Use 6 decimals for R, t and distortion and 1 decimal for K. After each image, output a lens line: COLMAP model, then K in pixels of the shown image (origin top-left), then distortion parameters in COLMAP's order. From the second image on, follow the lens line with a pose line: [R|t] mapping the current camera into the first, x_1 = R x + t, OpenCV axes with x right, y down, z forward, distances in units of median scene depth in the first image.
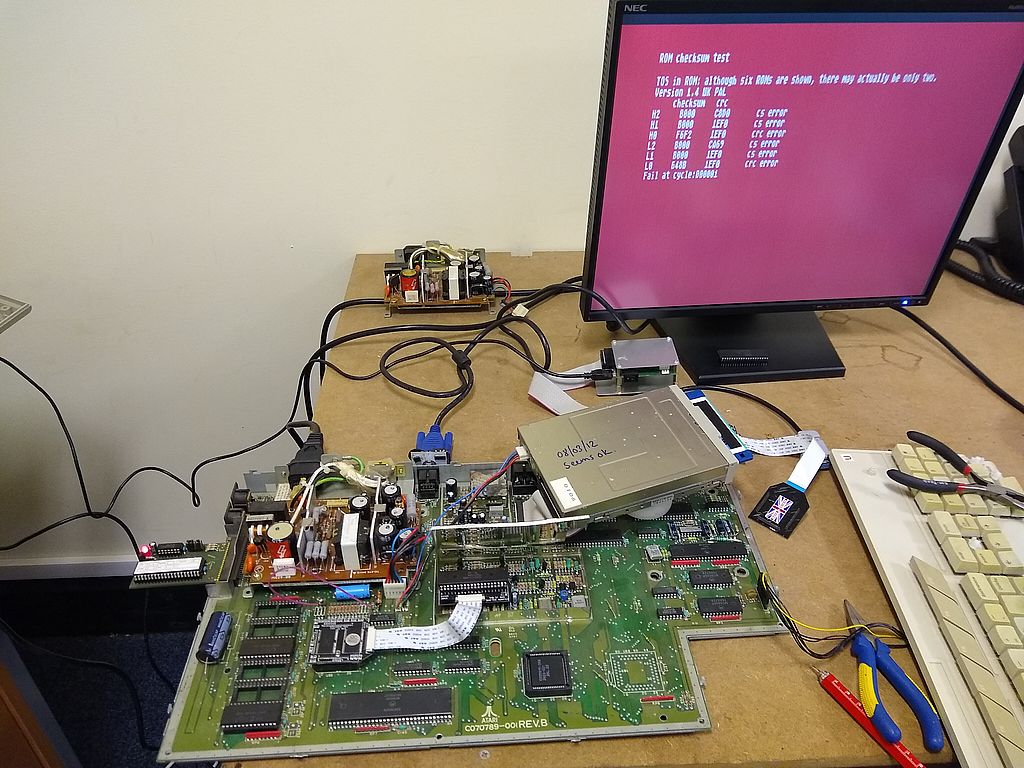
lens RADIAL K [[848.2, 0, 517.7], [0, 848.2, 378.4], [0, 0, 1]] dist [-0.018016, 0.008543]
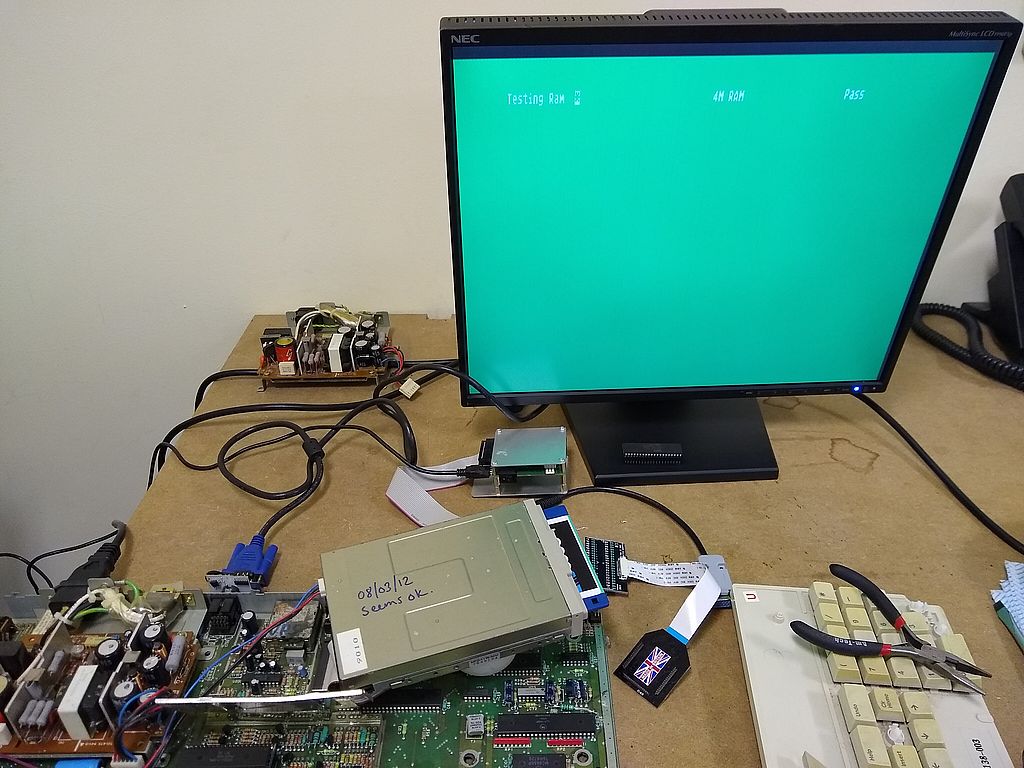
lens RADIAL K [[848.2, 0, 514.3], [0, 848.2, 384.1], [0, 0, 1]] dist [-0.018016, 0.008543]
pose [[0.997925, 0.016451, -0.062256, 0.206843], [-0.018395, 0.999357, -0.030785, -0.073539], [0.061709, 0.031866, 0.997585, 0.183365]]
